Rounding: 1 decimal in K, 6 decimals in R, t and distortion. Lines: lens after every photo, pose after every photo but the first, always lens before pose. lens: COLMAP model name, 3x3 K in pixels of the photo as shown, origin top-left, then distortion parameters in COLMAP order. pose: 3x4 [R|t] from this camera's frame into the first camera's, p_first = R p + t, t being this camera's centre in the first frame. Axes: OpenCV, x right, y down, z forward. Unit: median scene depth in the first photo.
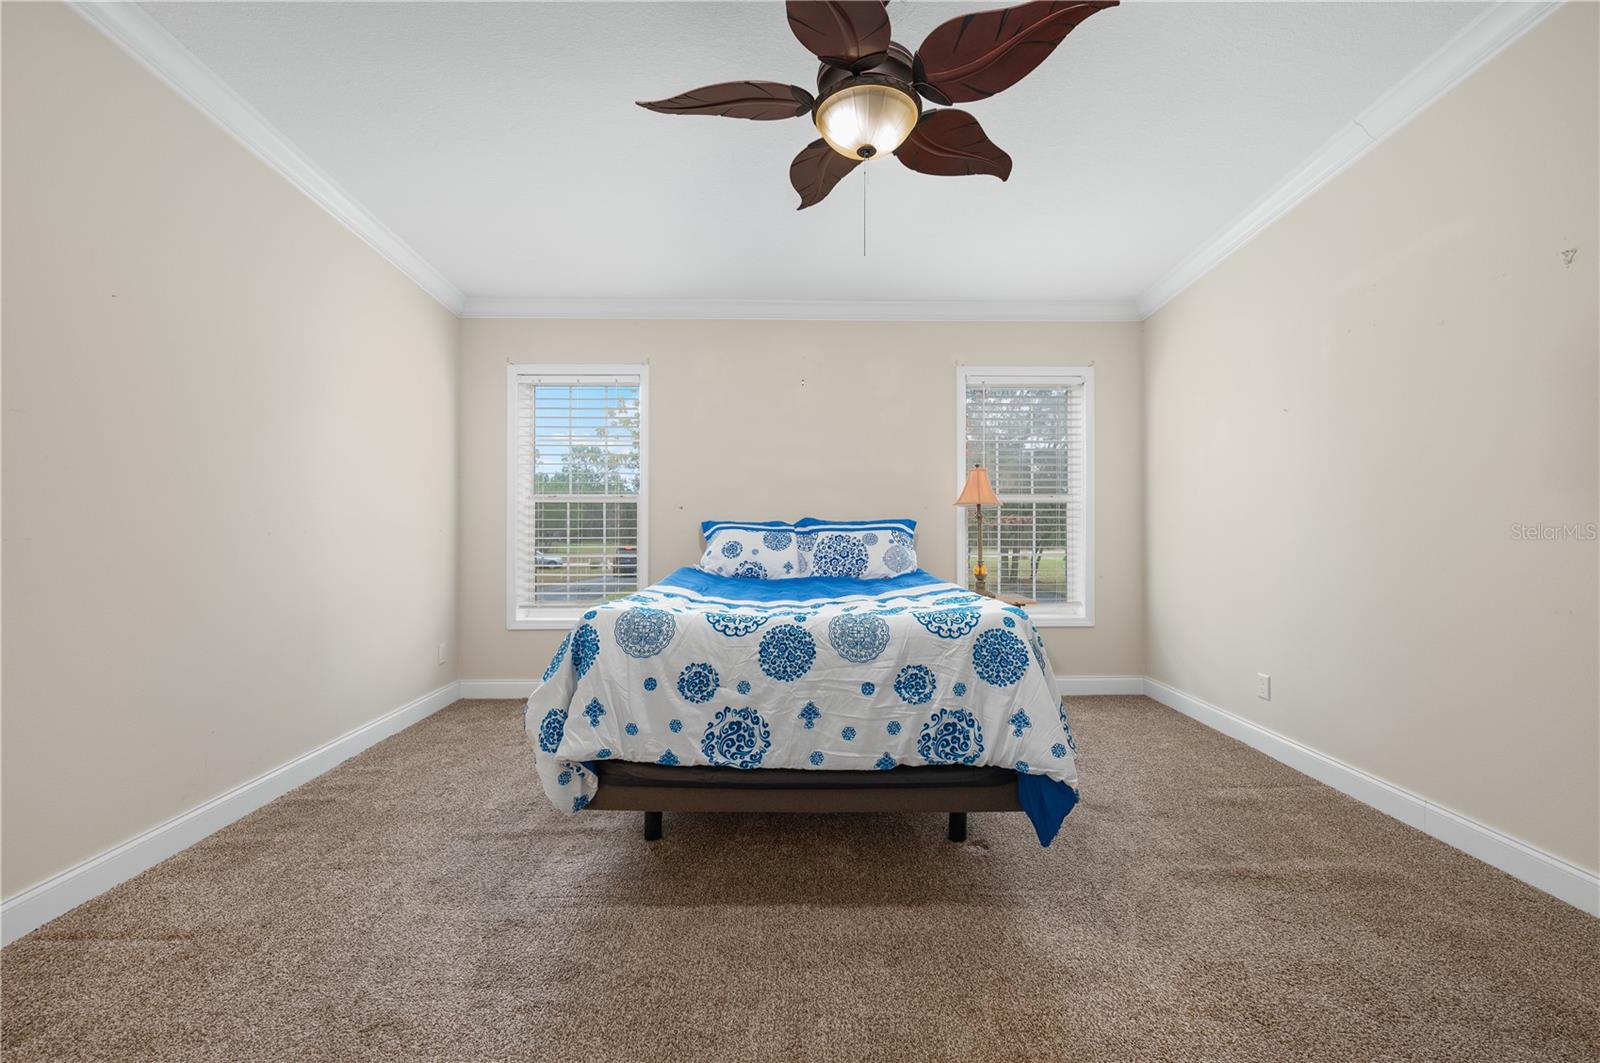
lens RADIAL K [[628.4, 0, 802.5], [0, 628.4, 515.5], [0, 0, 1]] dist [-0.000419, -0.000370]
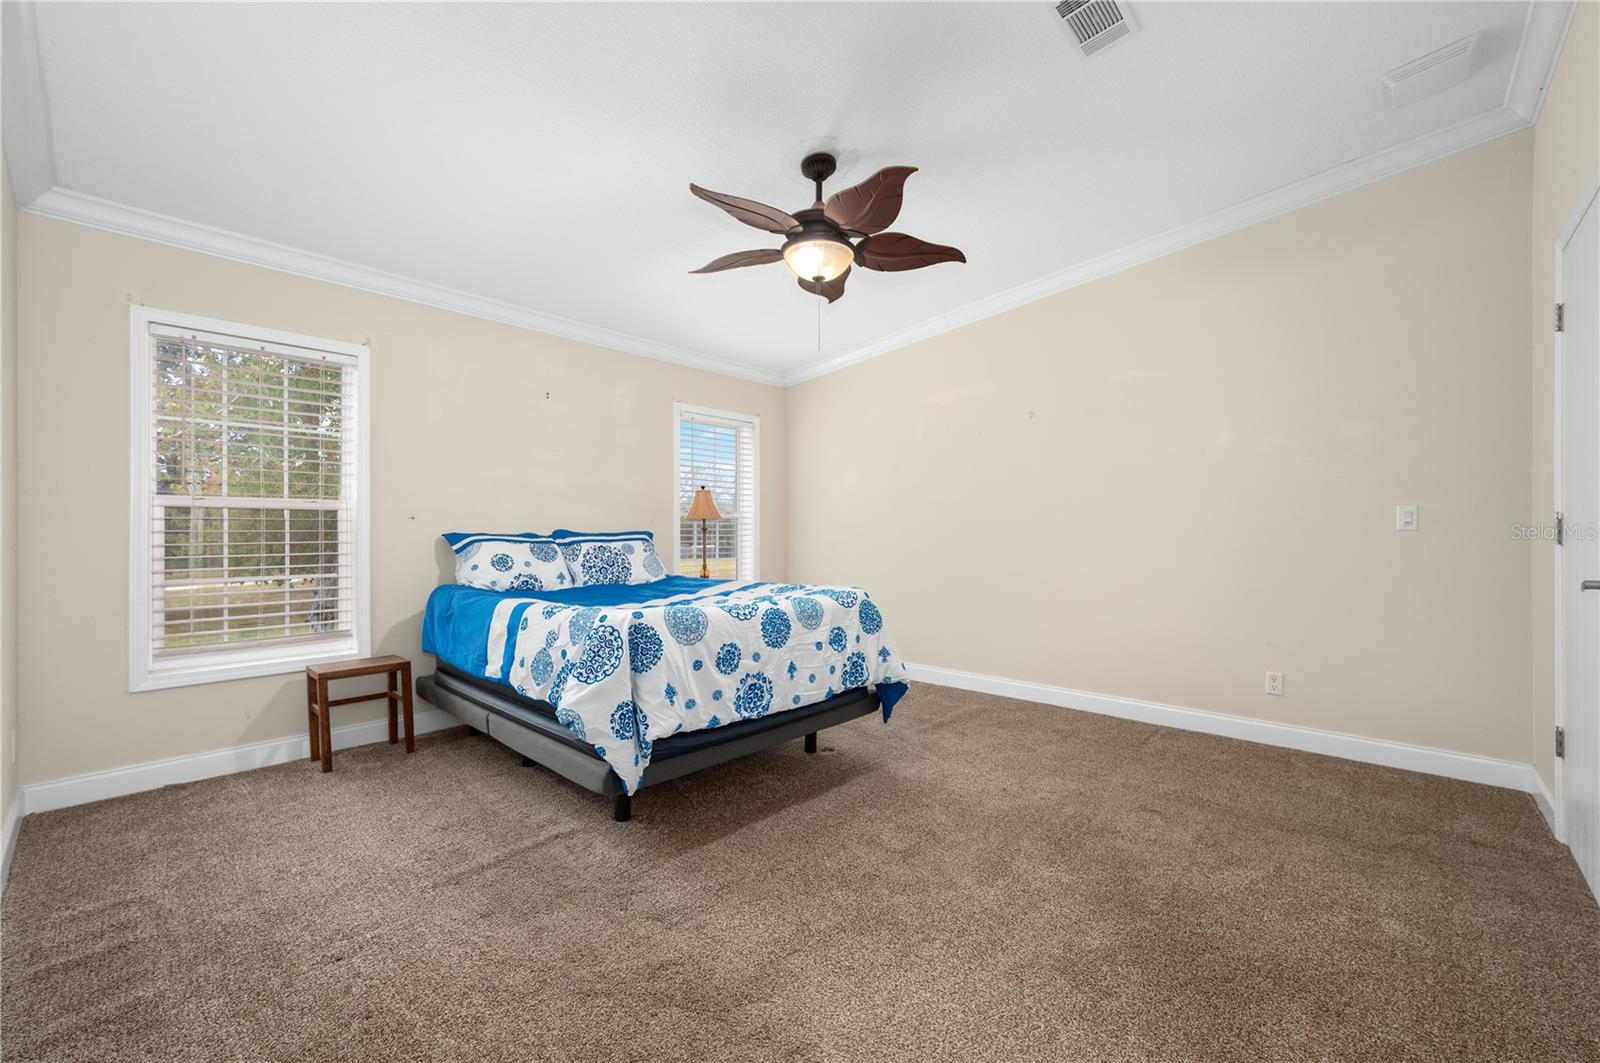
lens RADIAL K [[628.4, 0, 802.5], [0, 628.4, 515.5], [0, 0, 1]] dist [-0.000419, -0.000370]
pose [[0.698049, 0.019280, 0.715790, -0.972239], [-0.004959, 0.999744, -0.022092, 0.002530], [-0.716033, 0.011872, 0.697966, -0.002950]]
